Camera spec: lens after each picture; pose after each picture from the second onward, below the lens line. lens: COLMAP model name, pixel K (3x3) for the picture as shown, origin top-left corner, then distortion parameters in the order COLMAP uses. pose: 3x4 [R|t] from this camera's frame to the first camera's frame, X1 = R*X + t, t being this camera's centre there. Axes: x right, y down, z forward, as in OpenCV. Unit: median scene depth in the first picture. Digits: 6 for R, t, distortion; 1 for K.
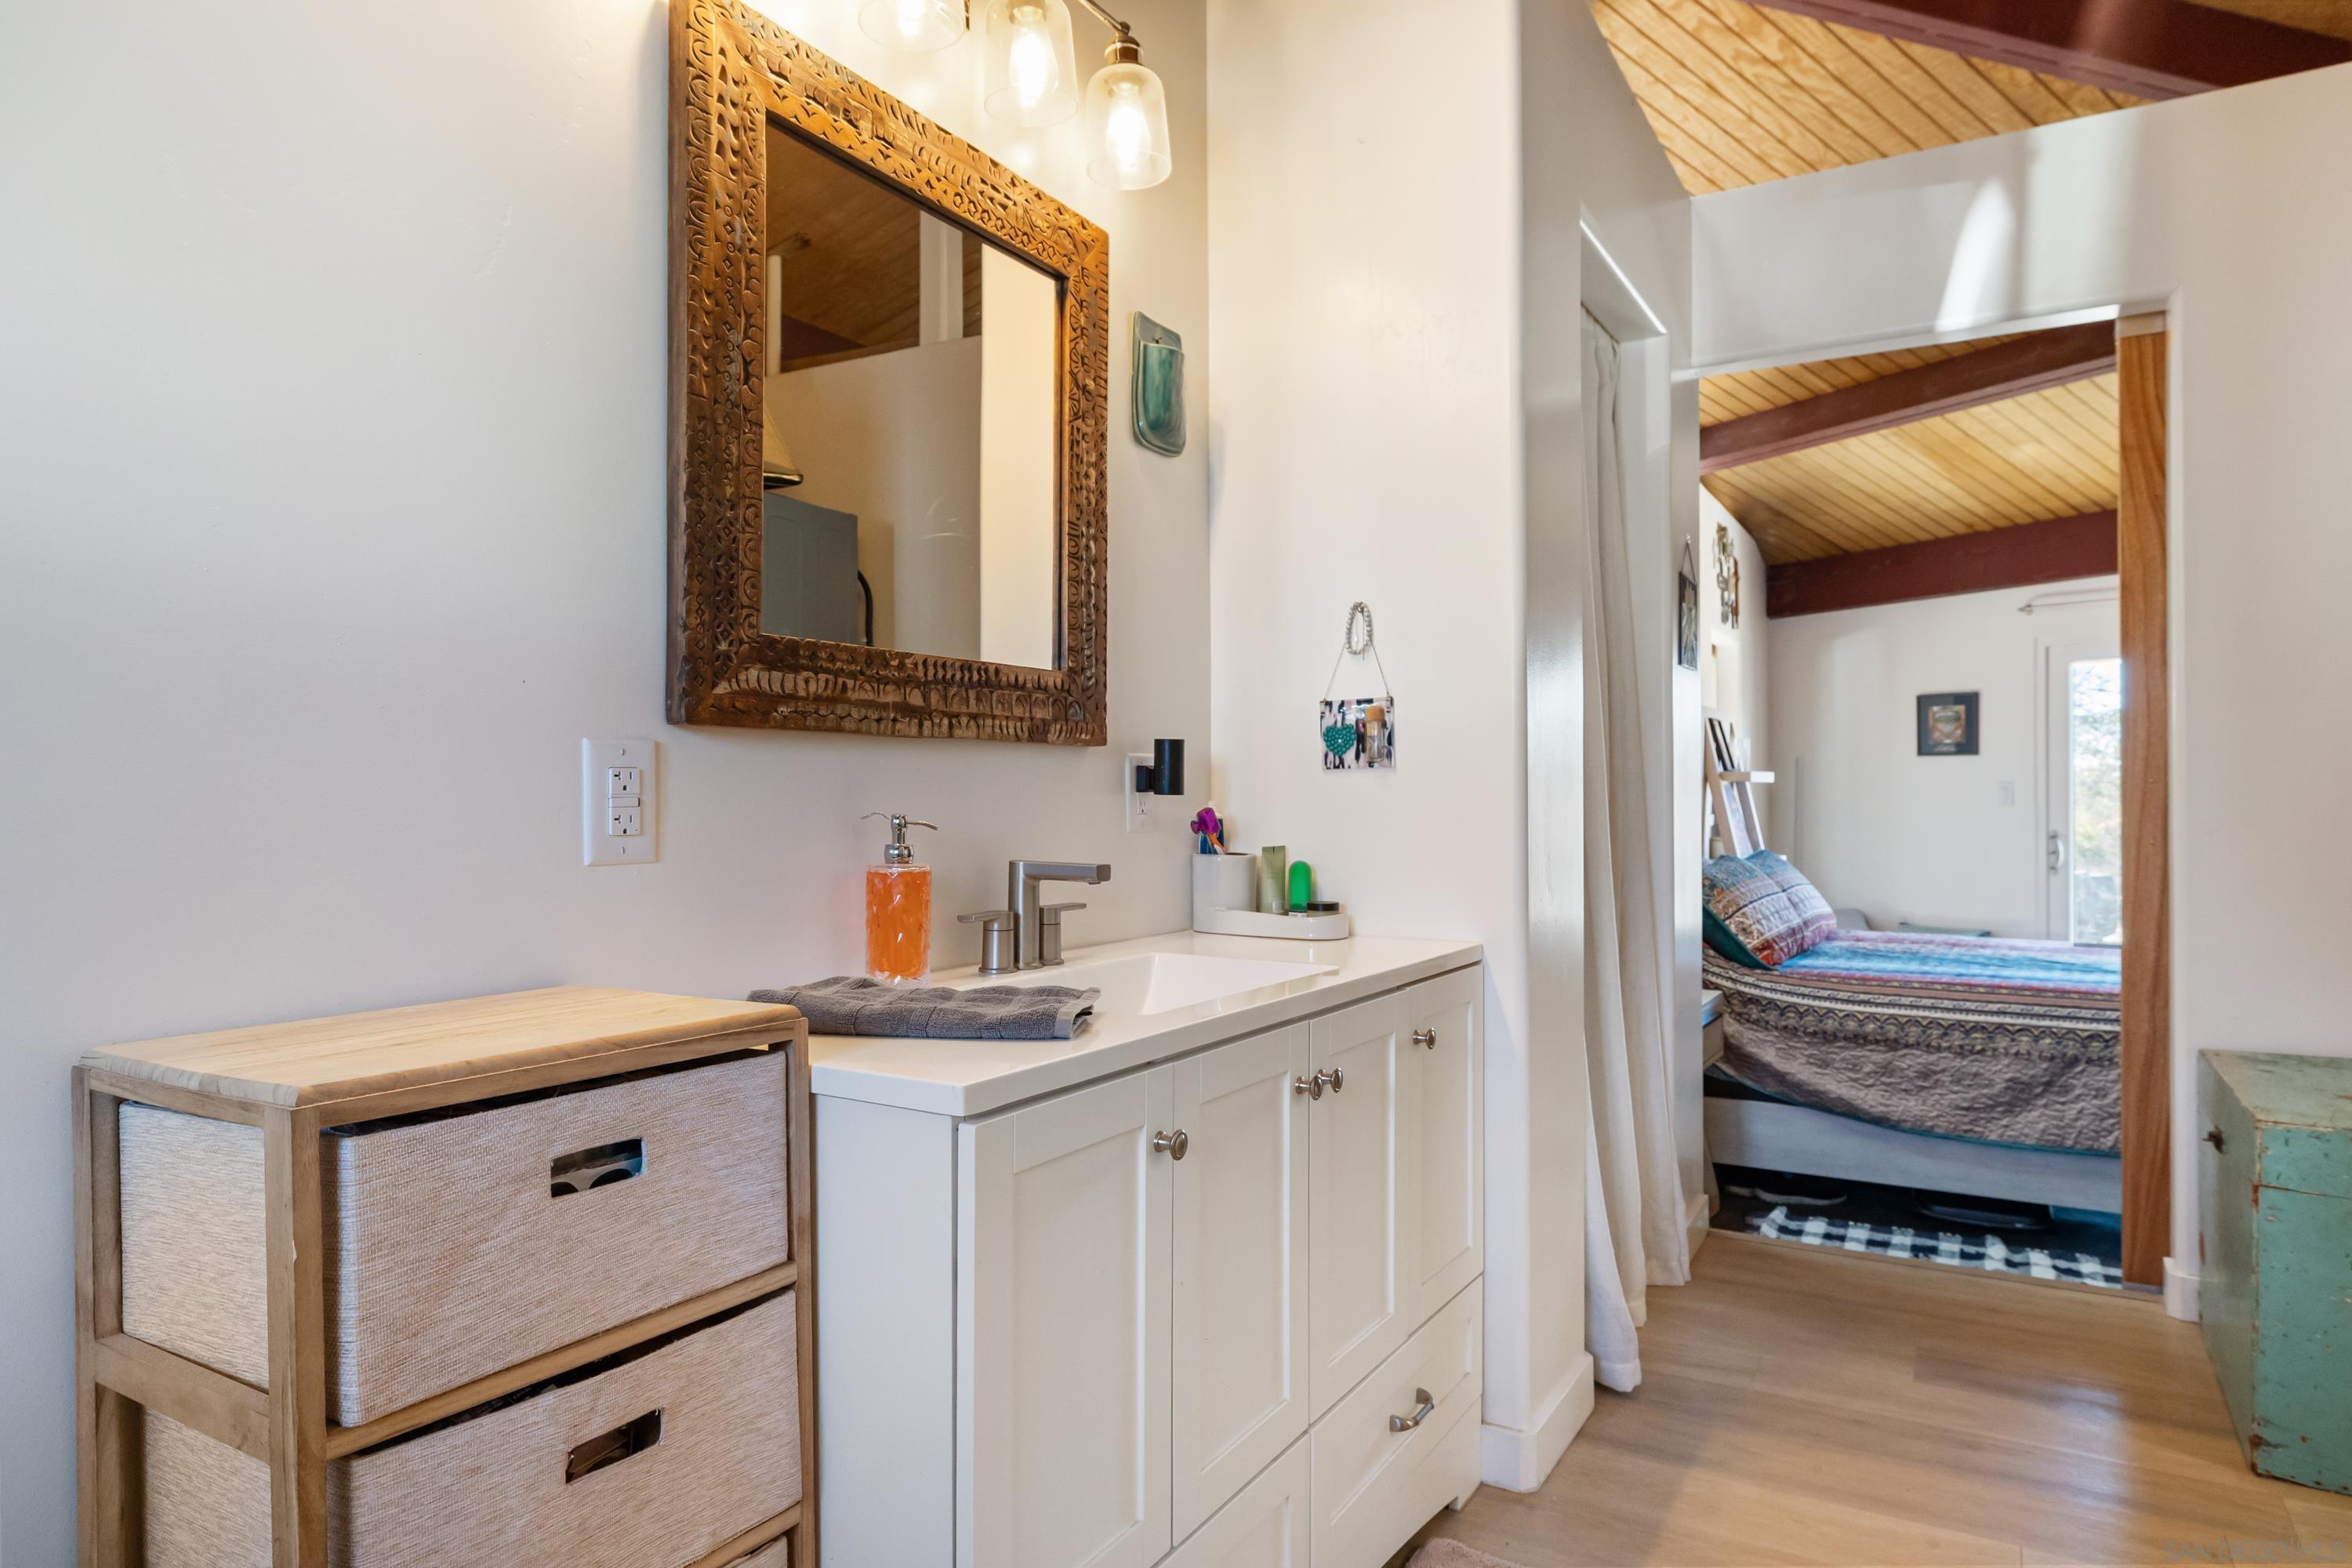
lens RADIAL K [[1368.9, 0, 1178.6], [0, 1368.9, 777.0], [0, 0, 1]] dist [-0.003787, 0.000138]
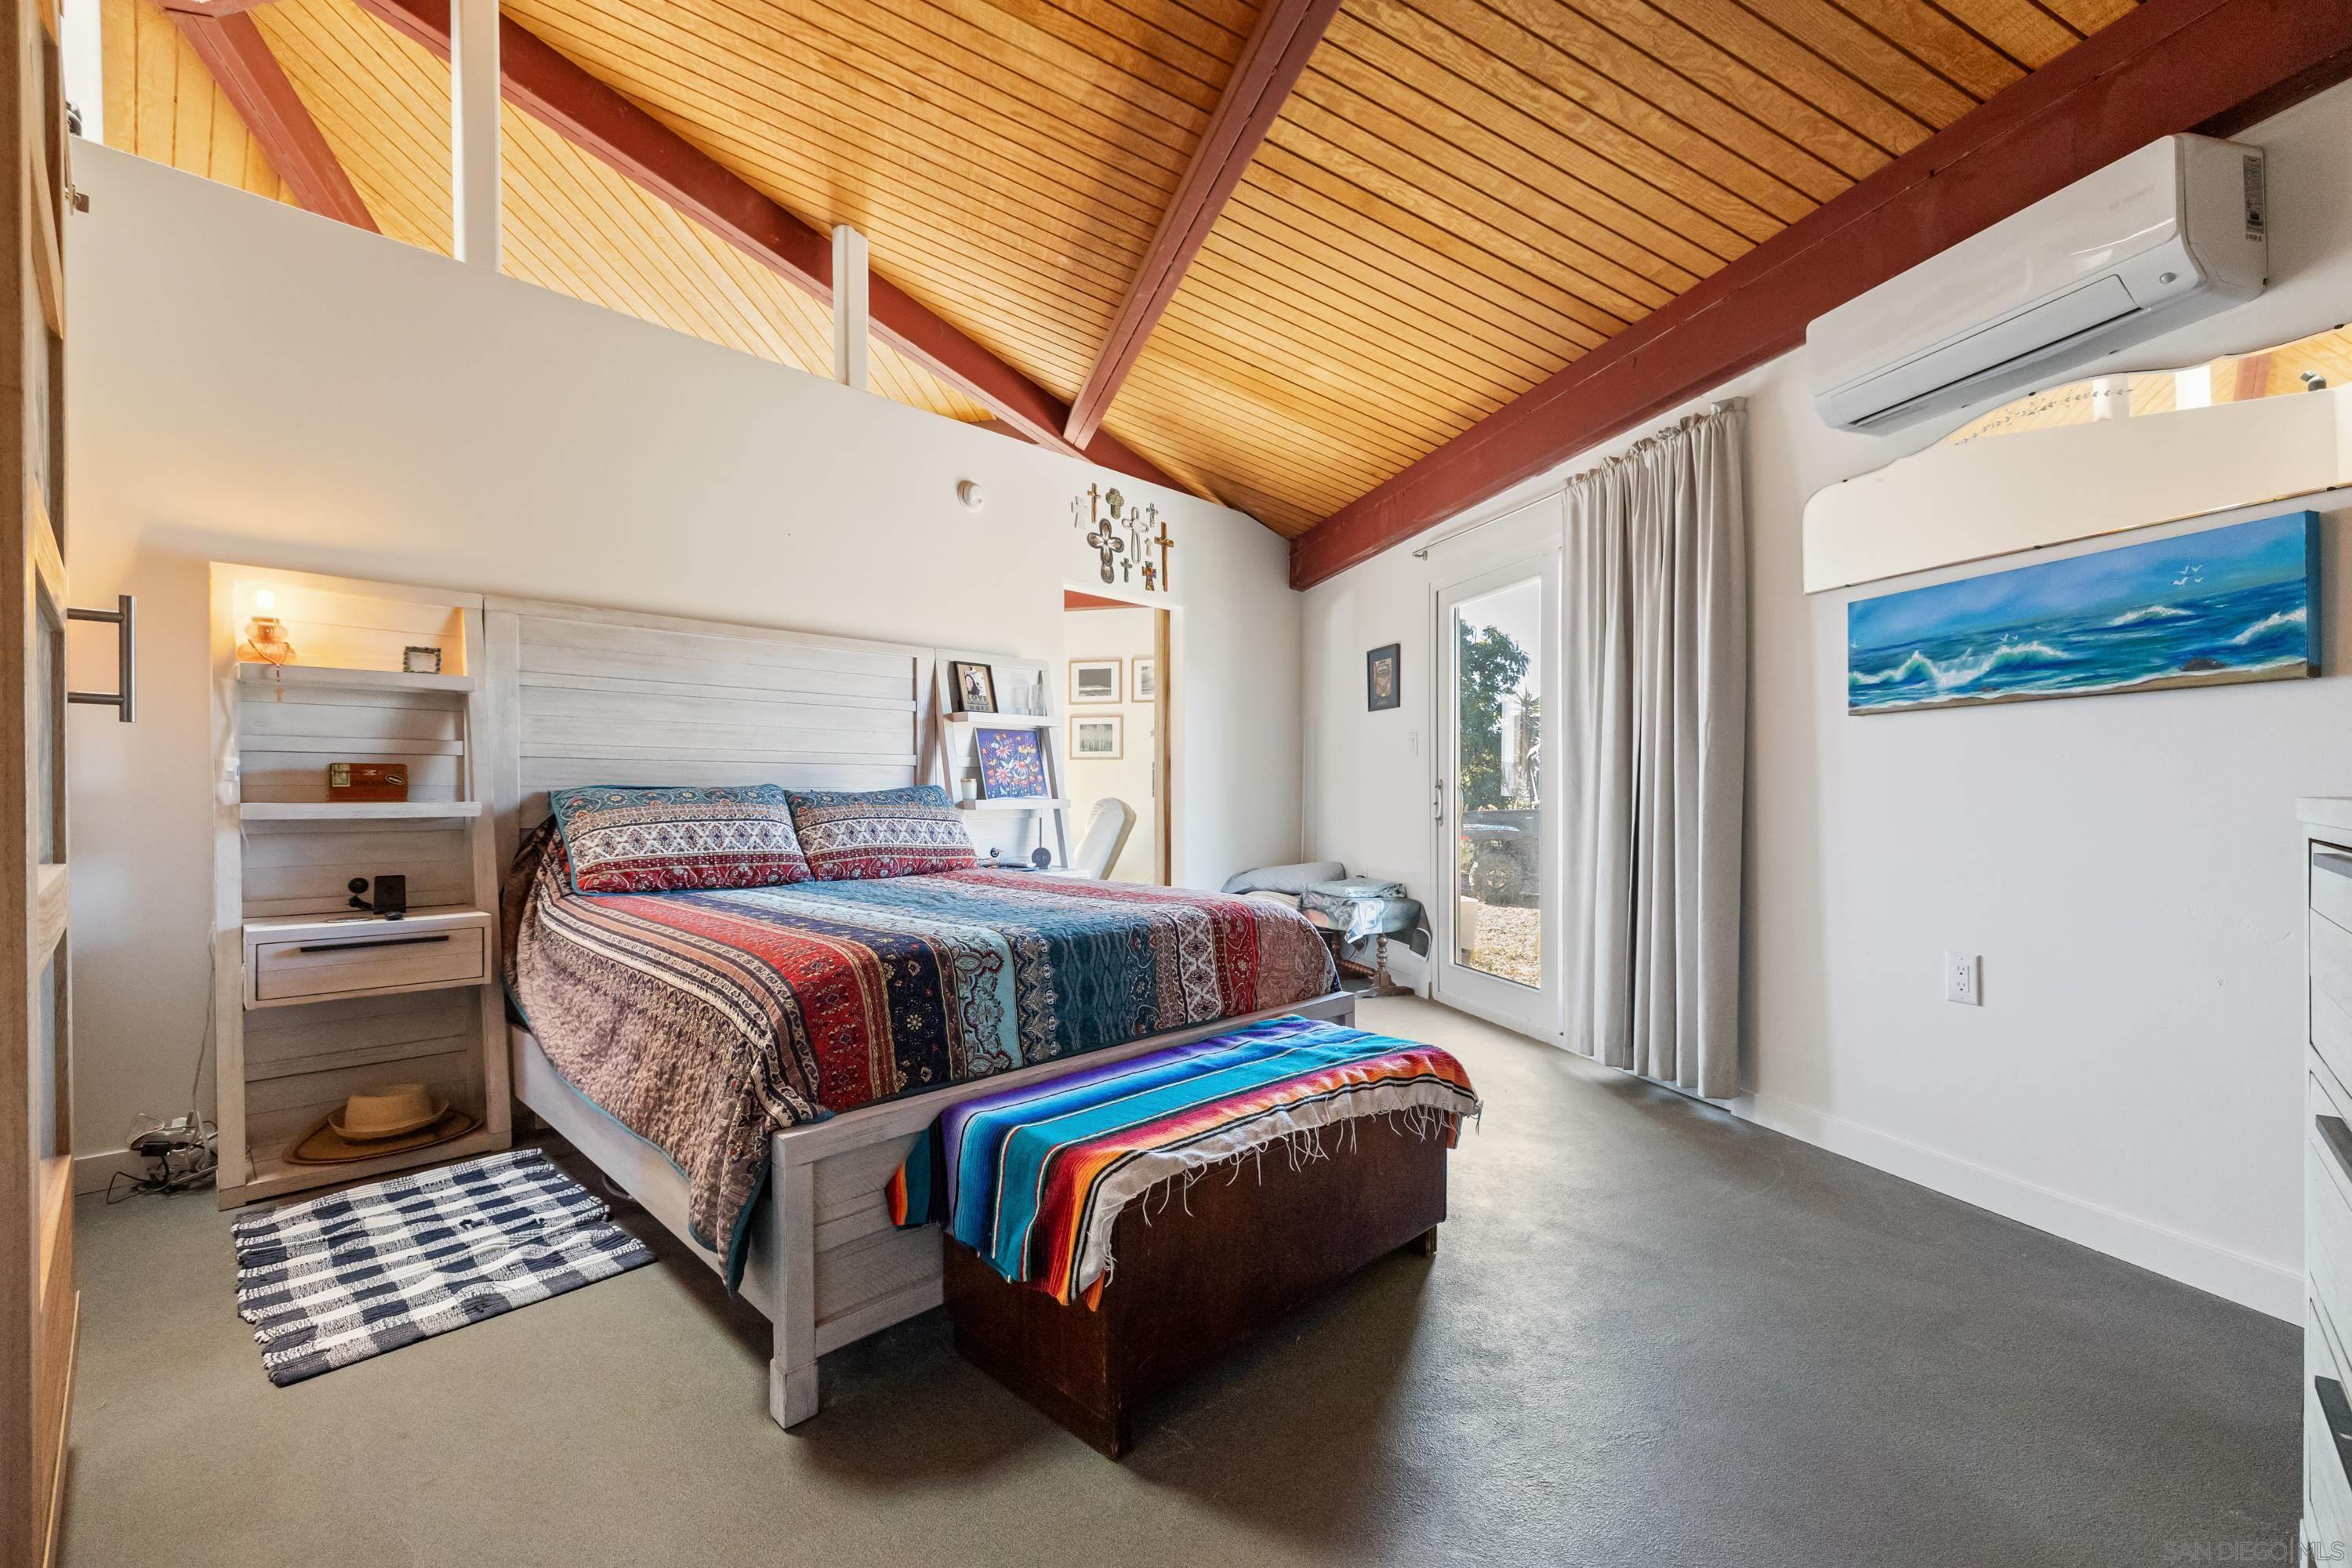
lens RADIAL K [[986.4, 0, 1176.0], [0, 986.4, 784.0], [0, 0, 1]] dist [0.001741, 0.000325]
pose [[0.976521, 0.000004, -0.215423, 2.060060], [0.000779, 0.999993, 0.003551, 0.132485], [0.215421, -0.003635, 0.976514, 0.926711]]
